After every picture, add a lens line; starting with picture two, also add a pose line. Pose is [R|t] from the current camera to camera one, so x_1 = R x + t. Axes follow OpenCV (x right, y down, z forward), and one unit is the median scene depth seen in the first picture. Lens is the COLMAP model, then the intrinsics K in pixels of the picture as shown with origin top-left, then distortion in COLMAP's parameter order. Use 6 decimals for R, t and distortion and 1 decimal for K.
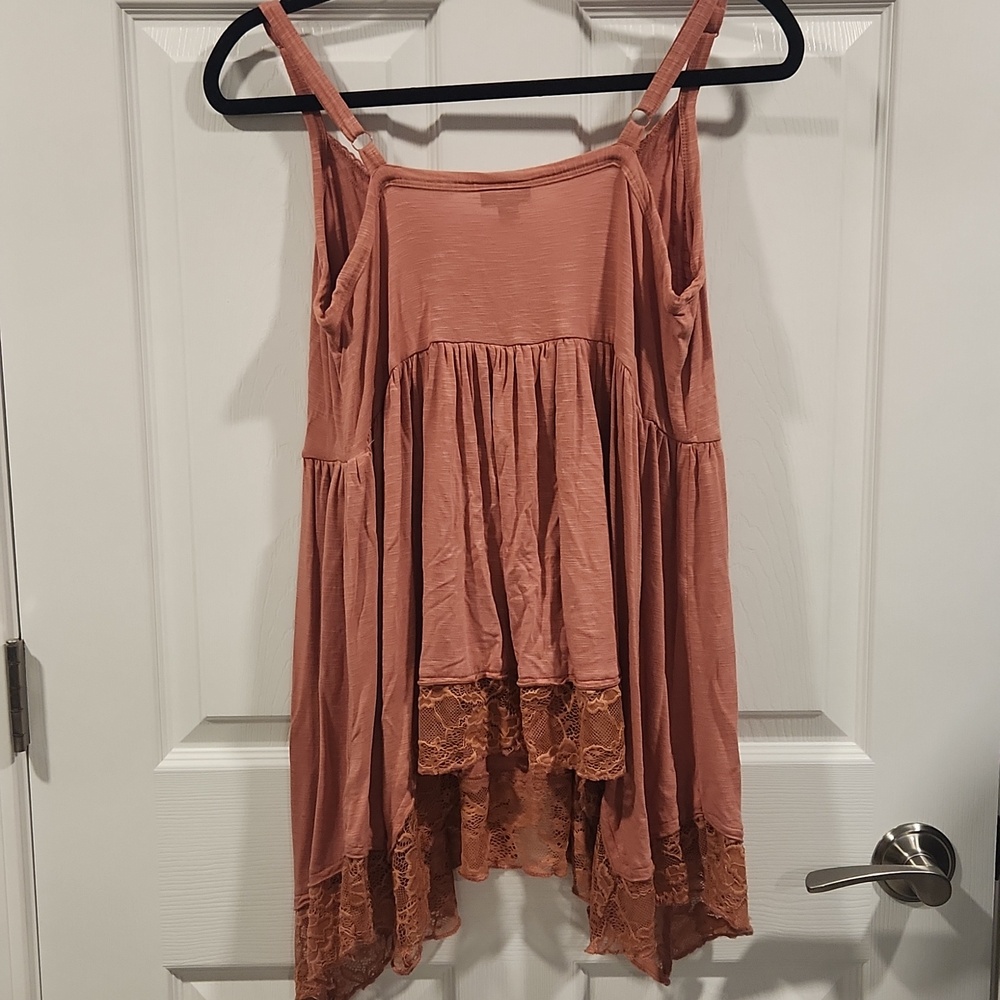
lens RADIAL K [[1333.6, 0, 495.6], [0, 1333.6, 503.9], [0, 0, 1]] dist [0.034235, 0.000000]
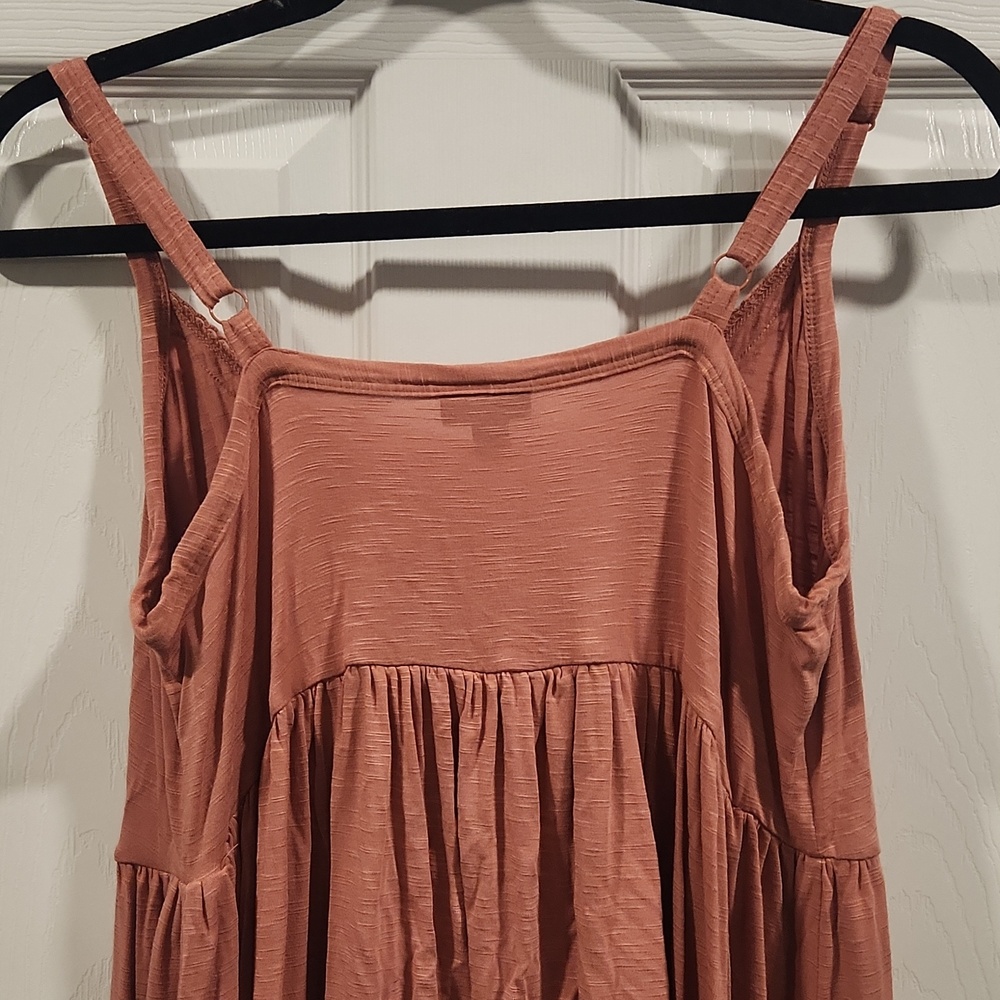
lens RADIAL K [[1333.6, 0, 500.8], [0, 1333.6, 501.7], [0, 0, 1]] dist [0.034235, 0.000000]
pose [[0.999864, 0.013045, -0.010102, 0.019446], [-0.013981, 0.994987, -0.099025, -0.134848], [0.008760, 0.099153, 0.995034, 0.448923]]
